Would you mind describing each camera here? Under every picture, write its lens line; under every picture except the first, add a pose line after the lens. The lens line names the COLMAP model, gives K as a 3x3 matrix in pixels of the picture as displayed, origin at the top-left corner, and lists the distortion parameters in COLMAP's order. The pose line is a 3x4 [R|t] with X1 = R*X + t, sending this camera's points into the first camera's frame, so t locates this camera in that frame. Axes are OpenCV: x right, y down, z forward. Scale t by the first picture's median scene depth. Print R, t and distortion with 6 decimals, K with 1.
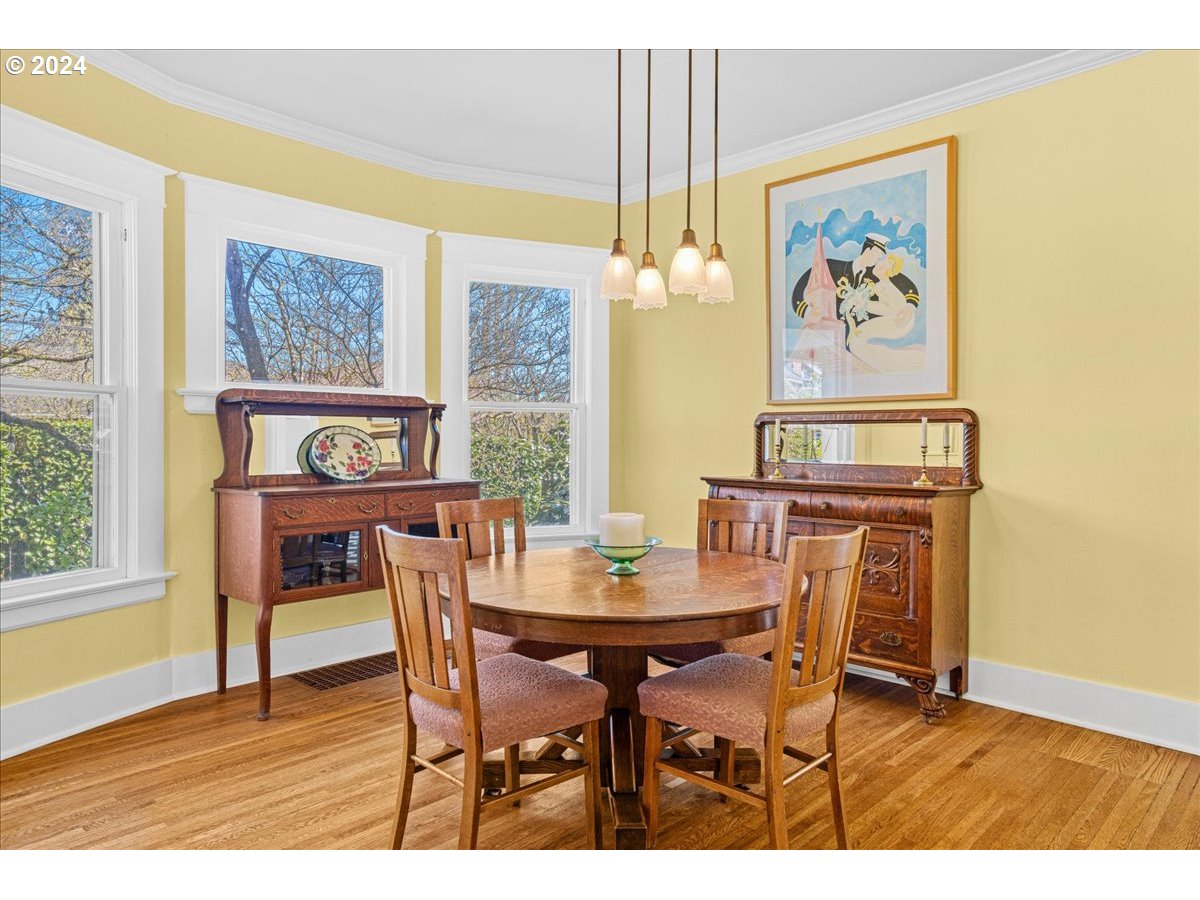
lens RADIAL K [[771.8, 0, 594.5], [0, 771.8, 449.4], [0, 0, 1]] dist [-0.006331, 0.060943]
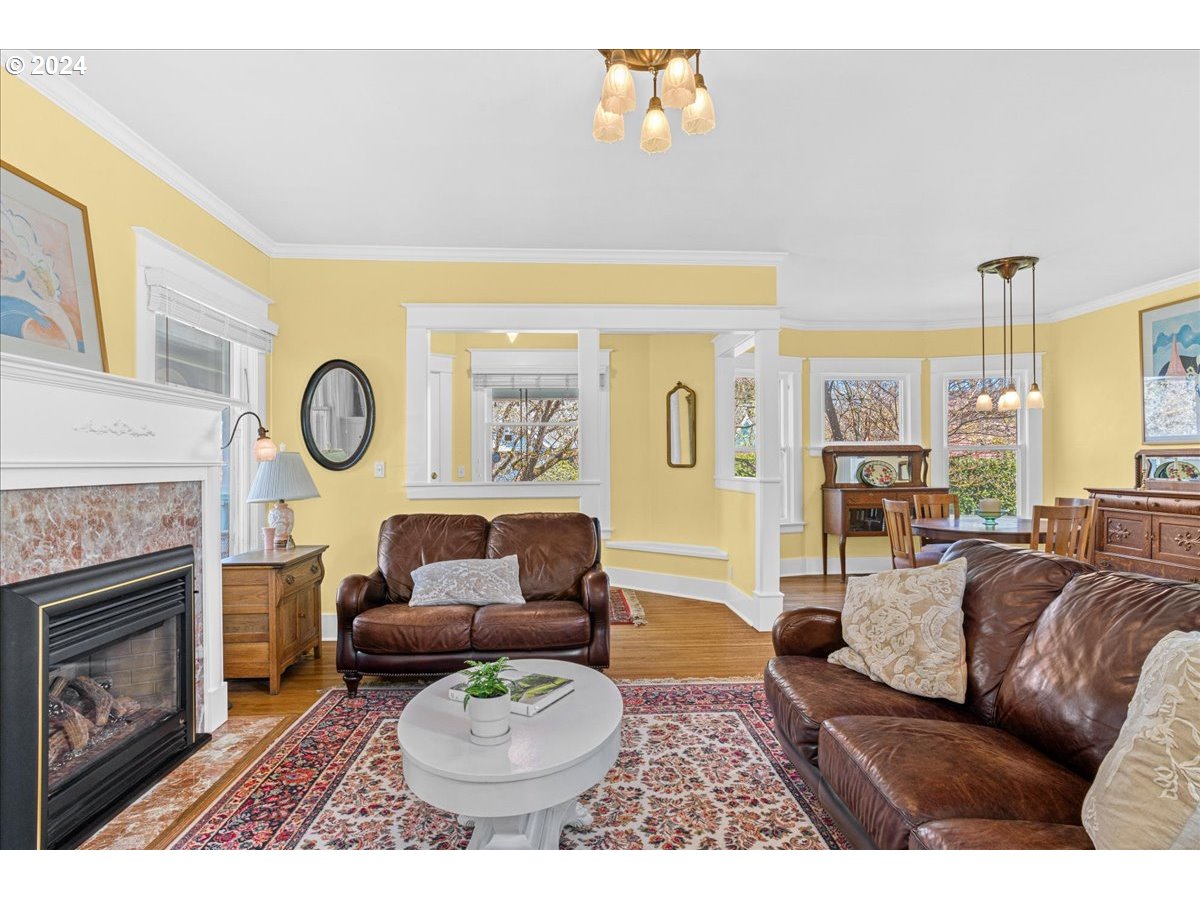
lens RADIAL K [[681.4, 0, 600.0], [0, 681.4, 450.0], [0, 0, 1]] dist [-0.030719, 0.044556]
pose [[0.742017, -0.020299, -0.670074, 0.371390], [-0.000767, 0.999515, -0.031127, -0.001480], [0.670381, 0.023611, 0.741642, -0.926741]]
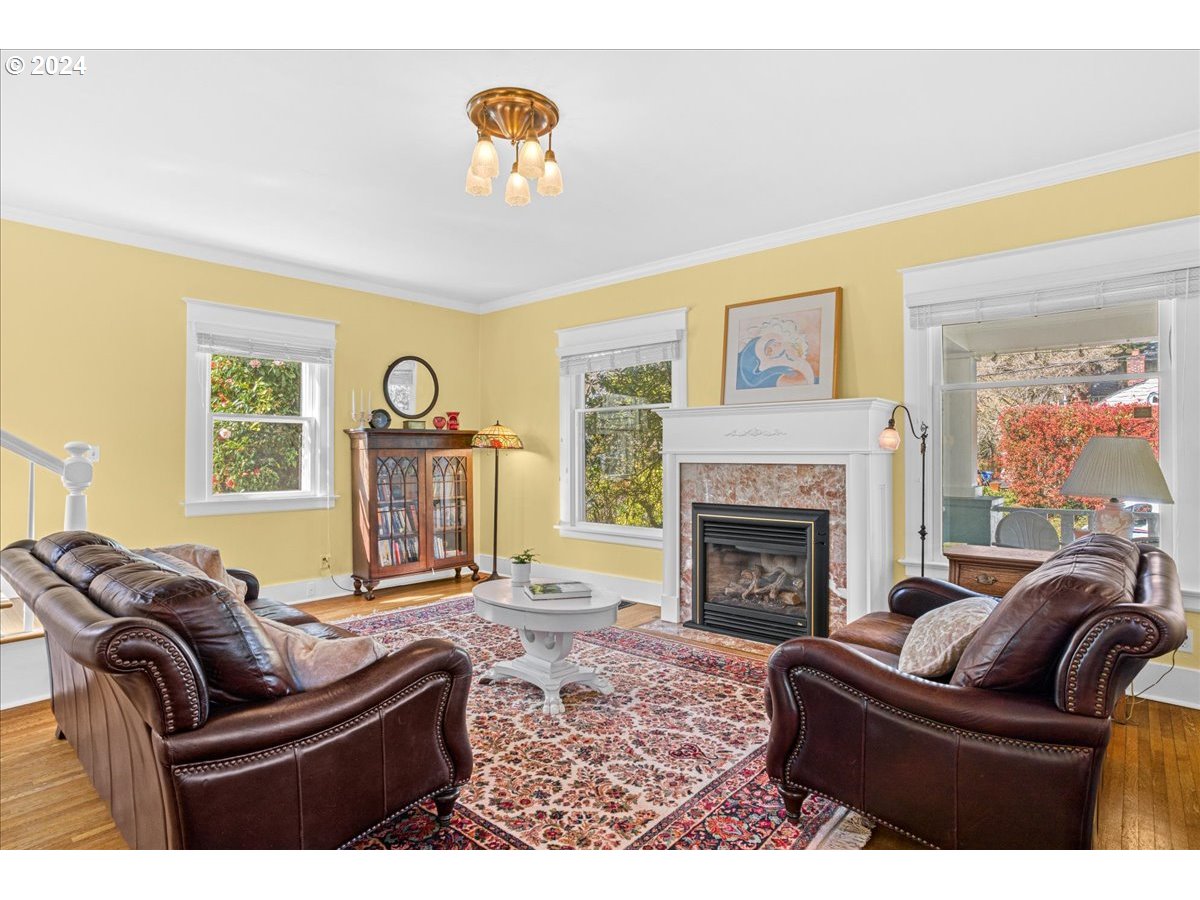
lens RADIAL K [[647.5, 0, 592.9], [0, 647.5, 448.1], [0, 0, 1]] dist [0.000093, 0.036672]
pose [[-0.999167, 0.000832, -0.040805, -0.079840], [0.000509, 0.999969, 0.007910, -0.024042], [0.040810, 0.007882, -0.999136, 0.344120]]
